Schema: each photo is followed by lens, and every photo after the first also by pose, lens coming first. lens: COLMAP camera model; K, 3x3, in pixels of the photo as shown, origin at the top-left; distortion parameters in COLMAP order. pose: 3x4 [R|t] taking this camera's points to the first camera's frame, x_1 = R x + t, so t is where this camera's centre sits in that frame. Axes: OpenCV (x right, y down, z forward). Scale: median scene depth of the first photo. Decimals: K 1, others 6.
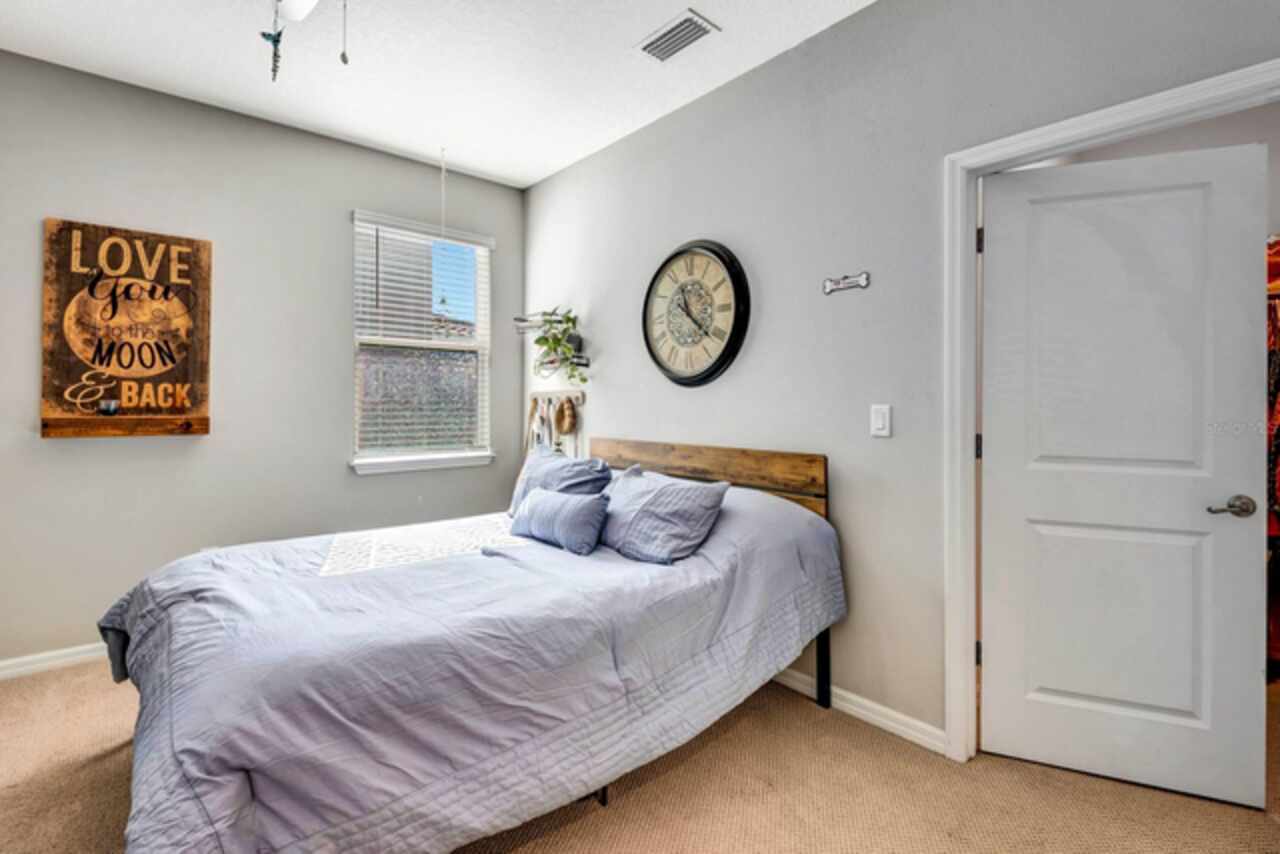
lens RADIAL K [[587.7, 0, 655.9], [0, 587.7, 399.9], [0, 0, 1]] dist [0.000388, -0.000014]
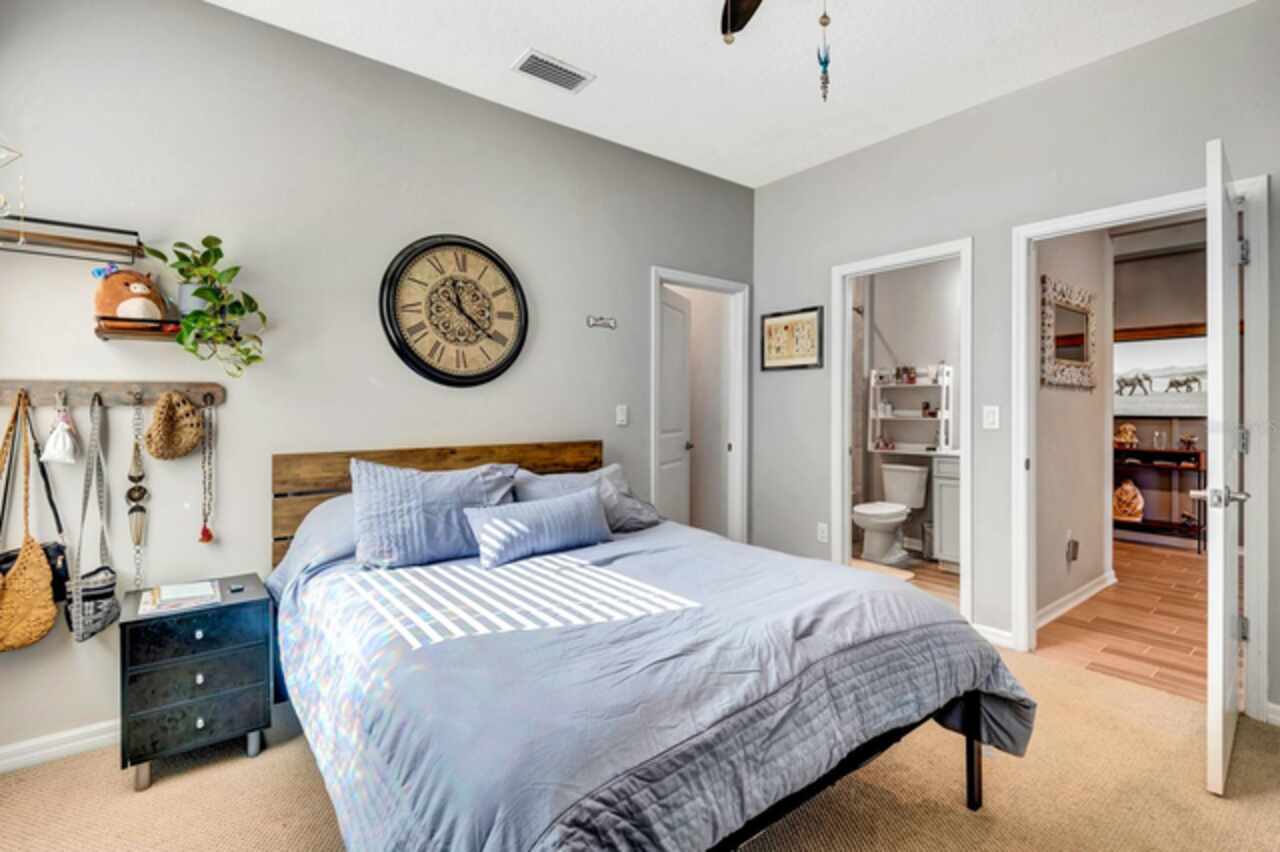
lens RADIAL K [[587.7, 0, 640.4], [0, 587.7, 416.4], [0, 0, 1]] dist [0.000388, -0.000014]
pose [[0.037169, -0.011433, 0.999244, -0.912762], [0.000067, 0.999935, 0.011439, 0.015238], [-0.999309, -0.000359, 0.037167, 0.683334]]
